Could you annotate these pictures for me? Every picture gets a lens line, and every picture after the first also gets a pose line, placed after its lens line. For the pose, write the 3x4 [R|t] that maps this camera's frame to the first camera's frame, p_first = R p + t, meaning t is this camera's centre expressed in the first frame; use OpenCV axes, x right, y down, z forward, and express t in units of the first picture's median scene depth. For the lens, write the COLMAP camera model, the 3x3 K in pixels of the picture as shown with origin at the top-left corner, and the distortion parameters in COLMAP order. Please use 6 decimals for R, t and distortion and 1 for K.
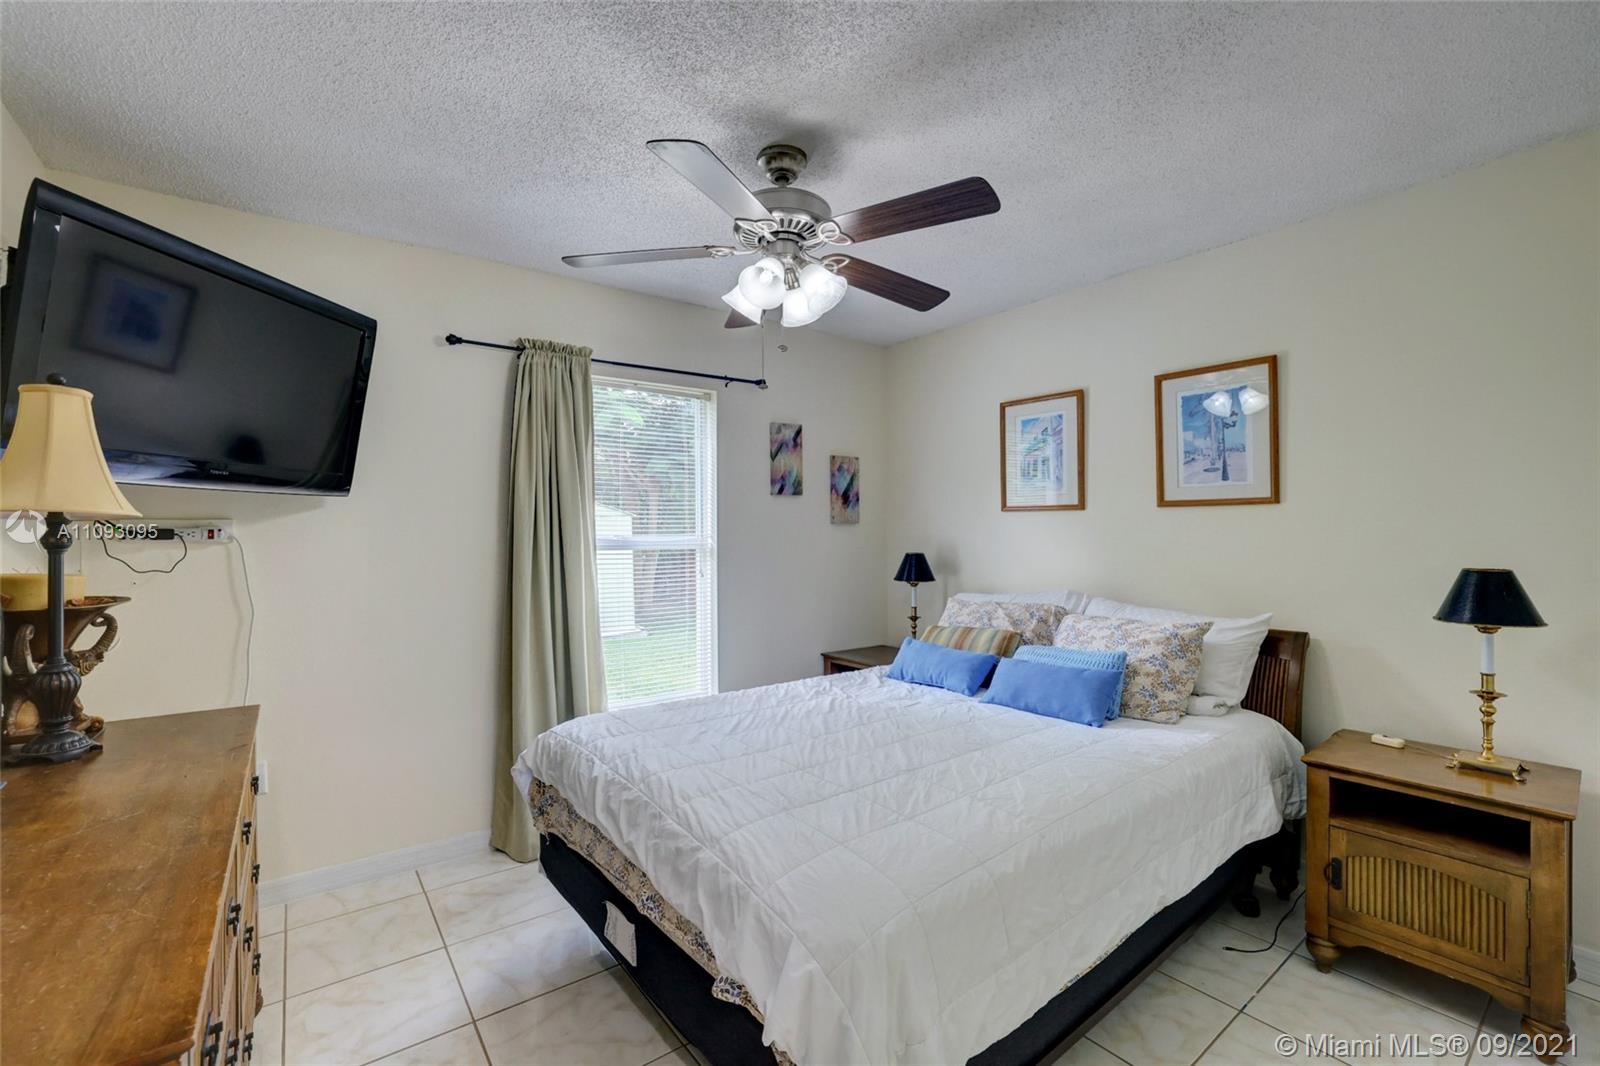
lens RADIAL K [[682.5, 0, 801.0], [0, 682.5, 532.2], [0, 0, 1]] dist [-0.043439, 0.013410]
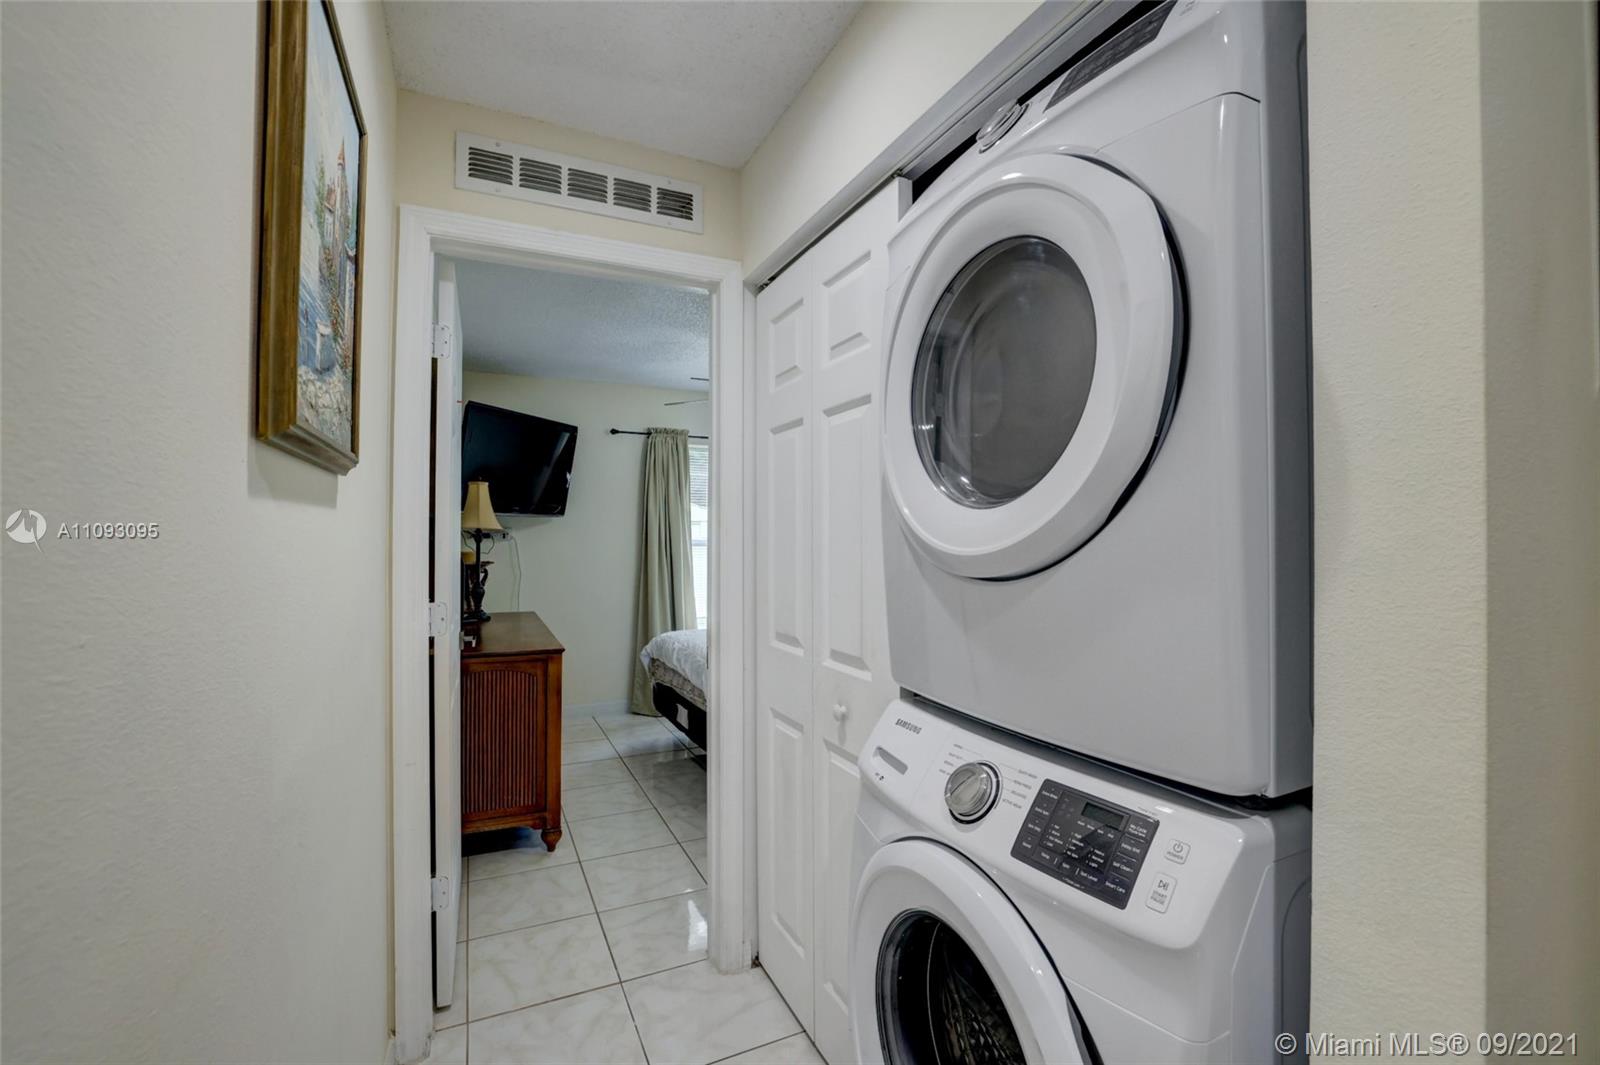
lens RADIAL K [[682.5, 0, 799.1], [0, 682.5, 531.5], [0, 0, 1]] dist [-0.043439, 0.013410]
pose [[0.979873, 0.005239, -0.199551, 0.372149], [-0.006205, 0.999972, -0.004216, -0.006866], [0.199524, 0.005370, 0.979878, -0.760328]]
